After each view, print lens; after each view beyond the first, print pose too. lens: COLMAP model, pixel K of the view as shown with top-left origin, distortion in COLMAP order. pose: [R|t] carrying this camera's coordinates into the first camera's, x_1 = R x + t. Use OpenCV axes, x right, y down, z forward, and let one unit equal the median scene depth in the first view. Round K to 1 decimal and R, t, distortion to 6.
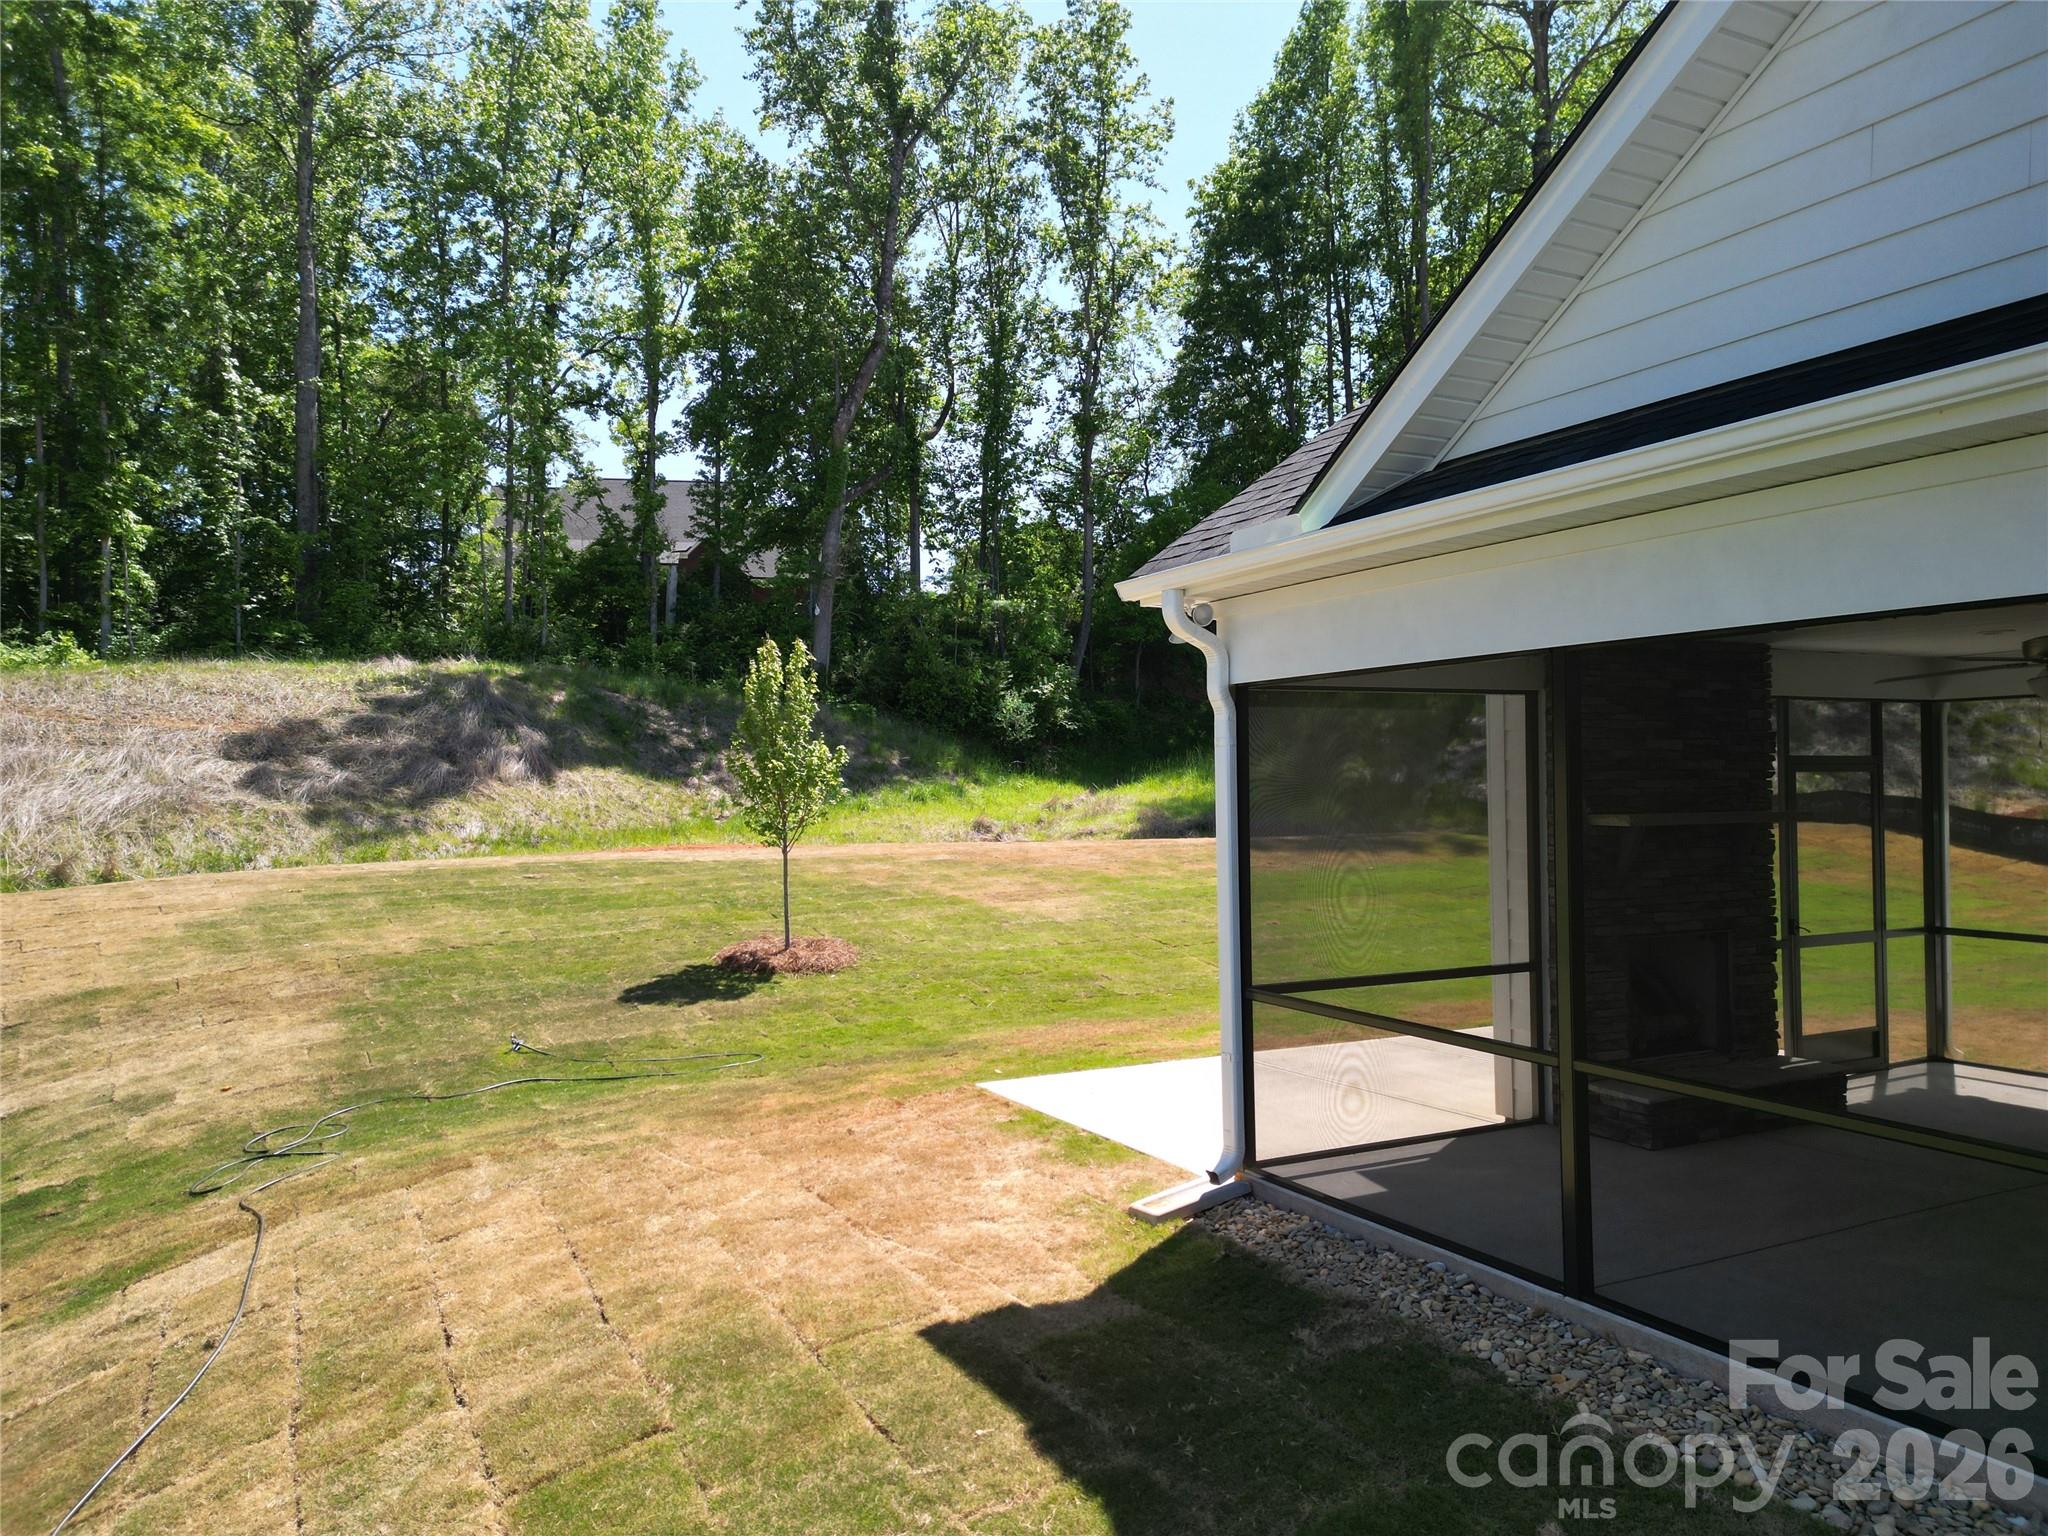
lens RADIAL K [[1402.6, 0, 1024.0], [0, 1402.6, 768.0], [0, 0, 1]] dist [0.049402, -0.055029]
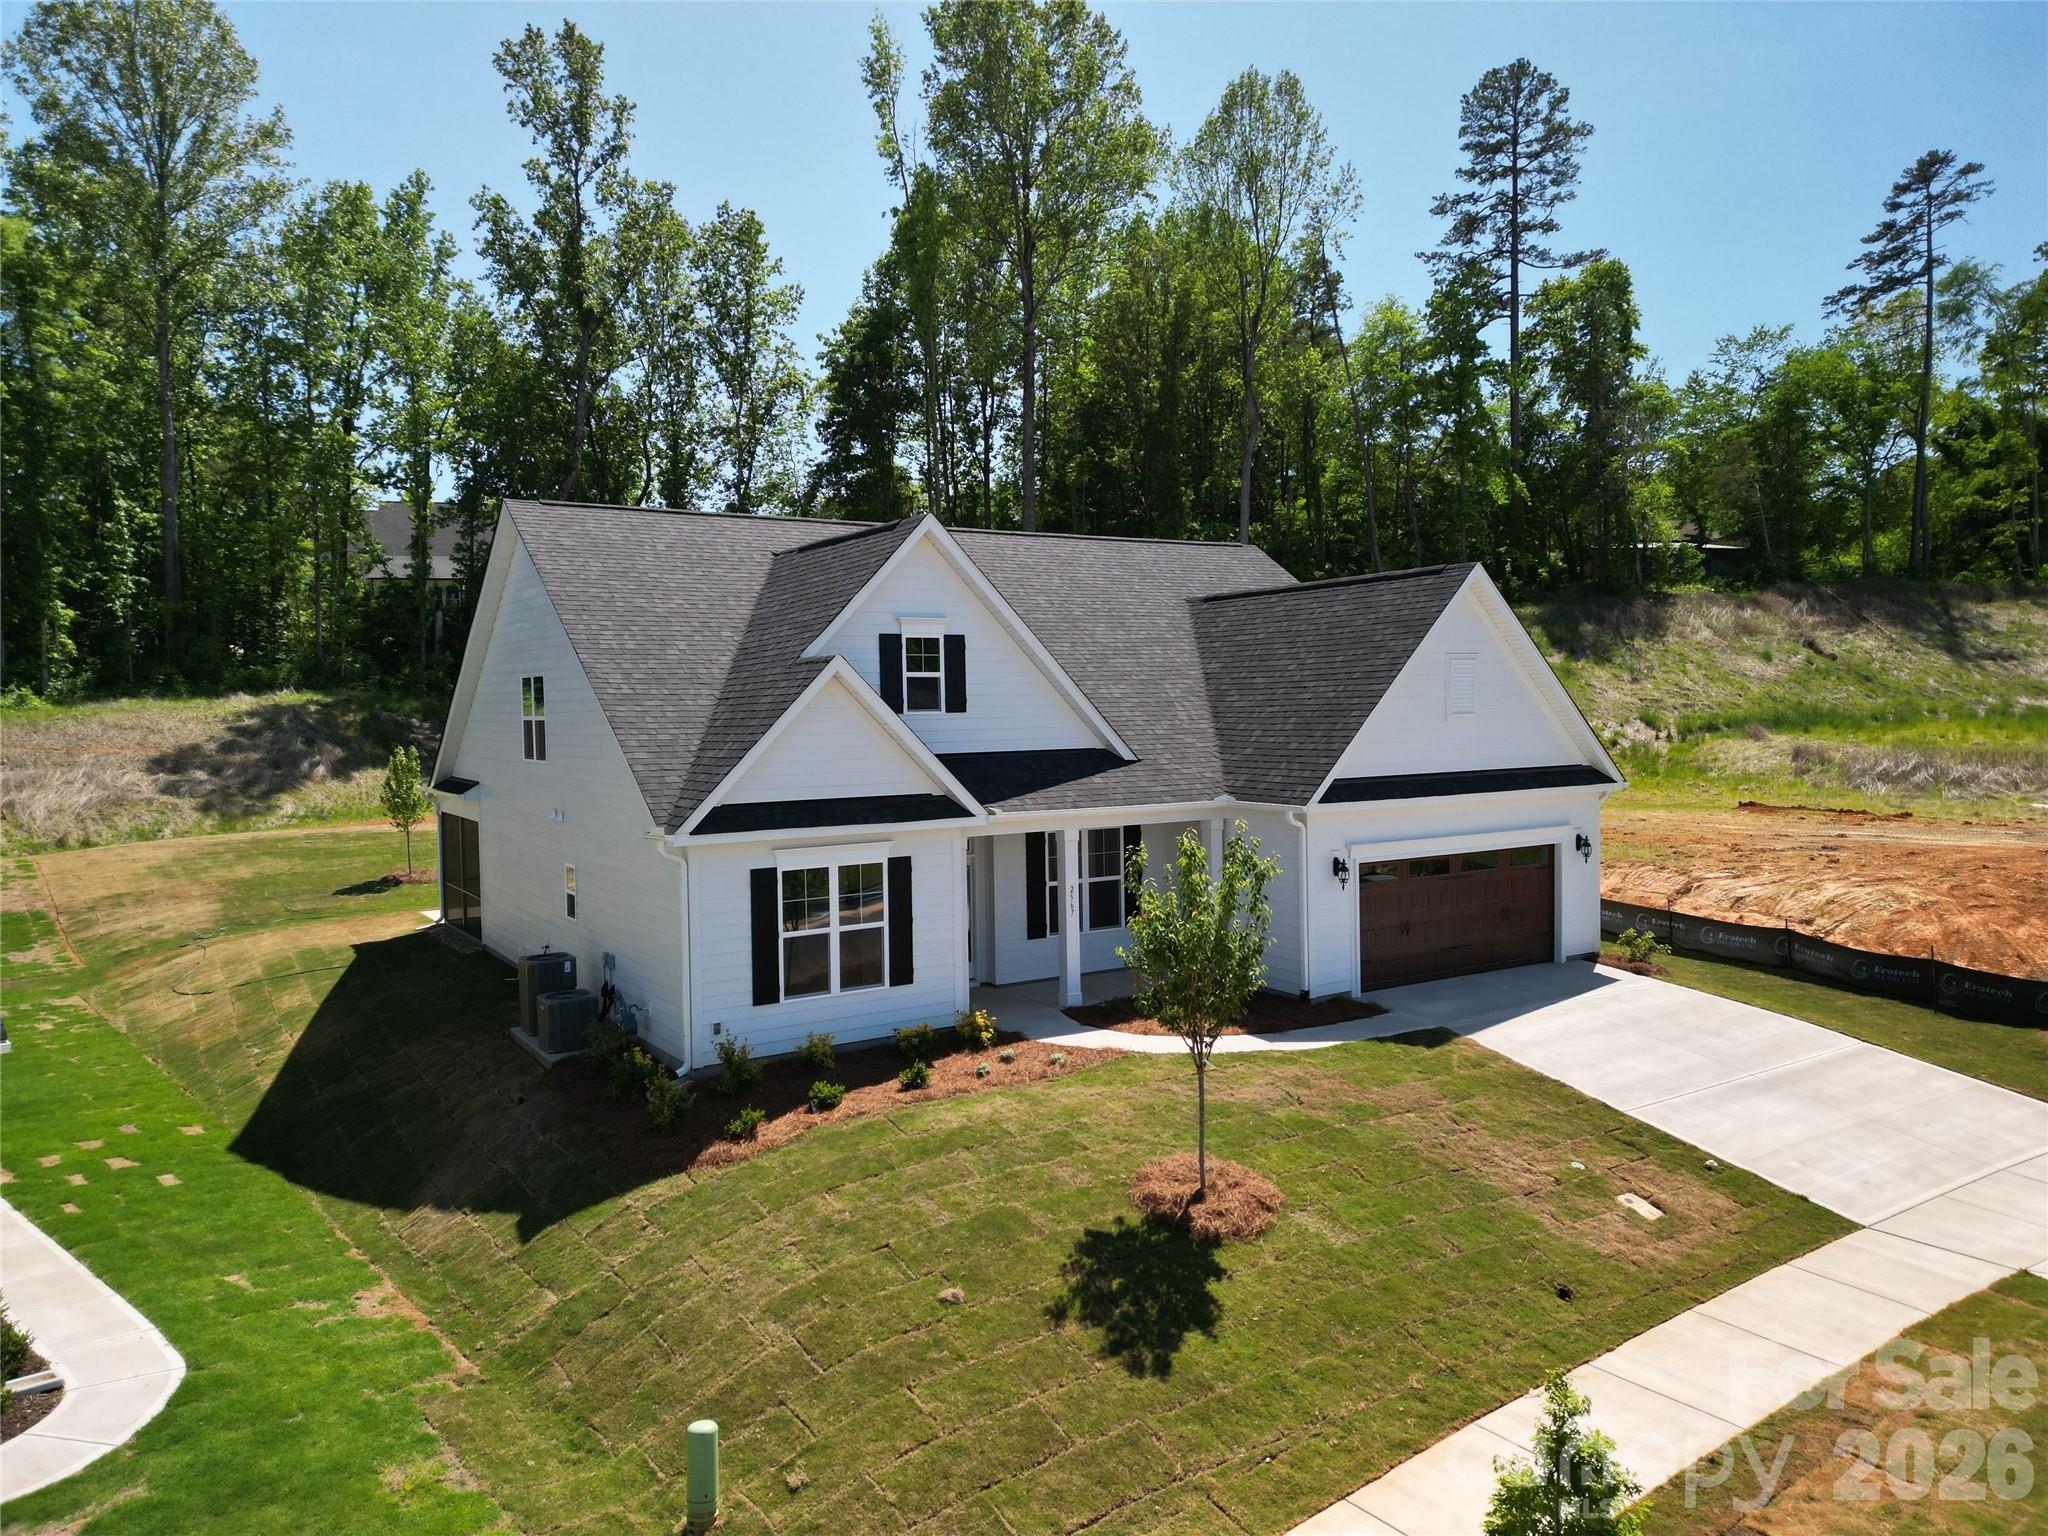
lens RADIAL K [[1402.6, 0, 1024.0], [0, 1402.6, 768.0], [0, 0, 1]] dist [0.049402, -0.055029]
pose [[0.996475, -0.008539, 0.083458, 0.366083], [0.004147, 0.998604, 0.052655, -0.095118], [-0.083791, -0.052124, 0.995119, -0.805553]]
